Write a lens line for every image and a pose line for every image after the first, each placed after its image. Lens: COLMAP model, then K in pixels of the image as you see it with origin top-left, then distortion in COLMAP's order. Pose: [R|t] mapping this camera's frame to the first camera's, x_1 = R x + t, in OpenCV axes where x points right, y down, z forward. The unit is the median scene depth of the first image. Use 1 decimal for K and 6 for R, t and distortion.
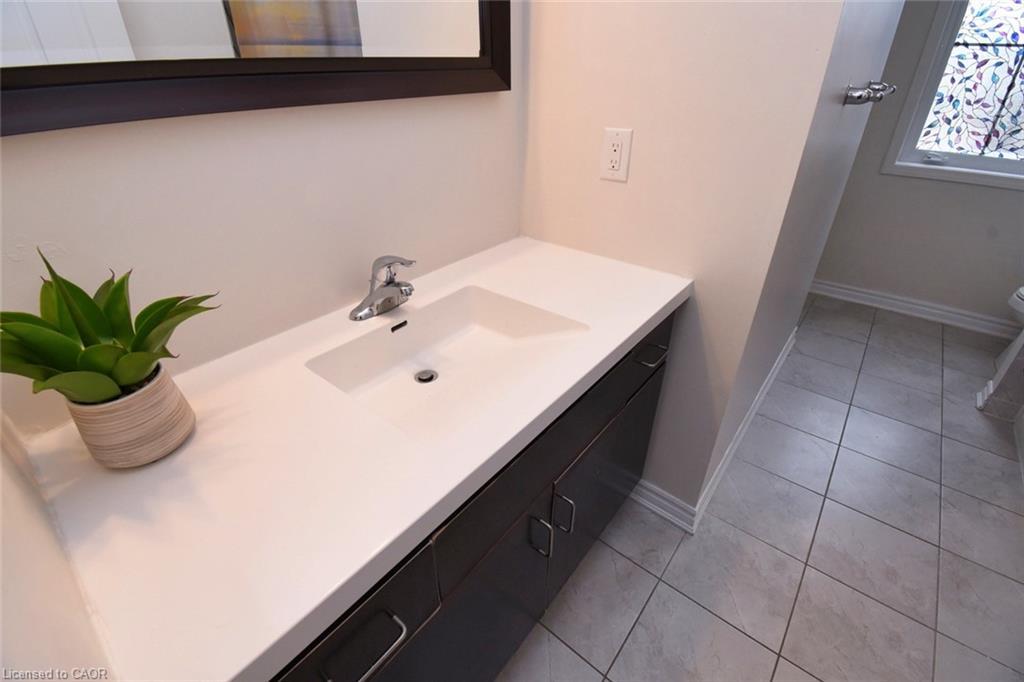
lens RADIAL K [[450.7, 0, 516.8], [0, 450.7, 335.4], [0, 0, 1]] dist [0.011264, -0.019595]
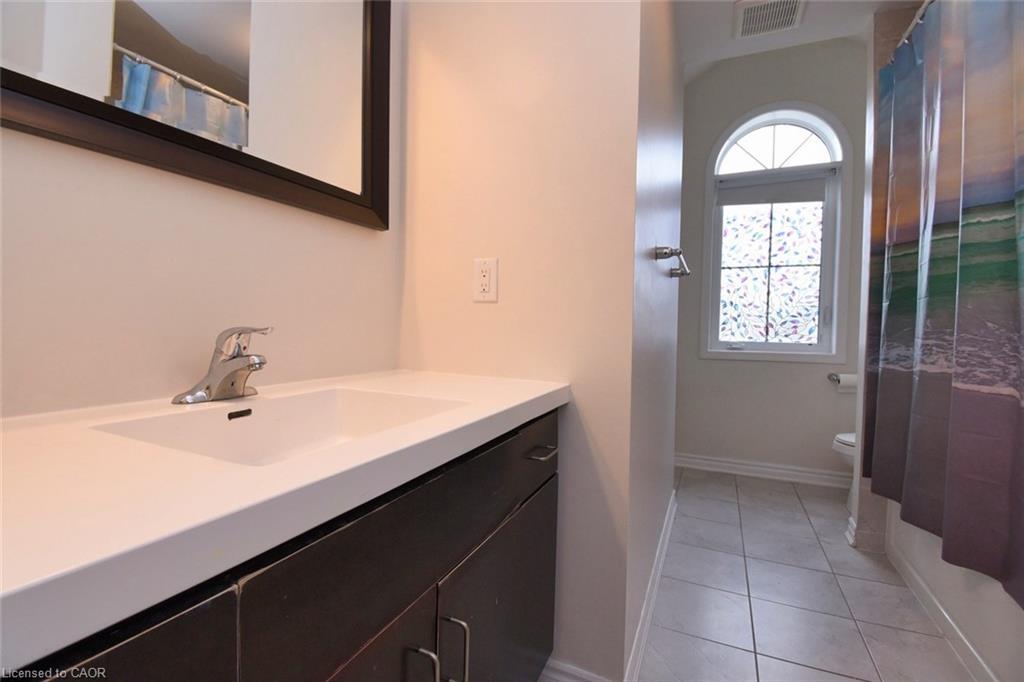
lens RADIAL K [[450.7, 0, 510.8], [0, 450.7, 331.3], [0, 0, 1]] dist [0.011264, -0.019595]
pose [[0.967717, 0.016897, 0.251472, 0.002059], [0.107123, 0.875570, -0.471064, 0.147225], [-0.228141, 0.482795, 0.845494, 0.067609]]
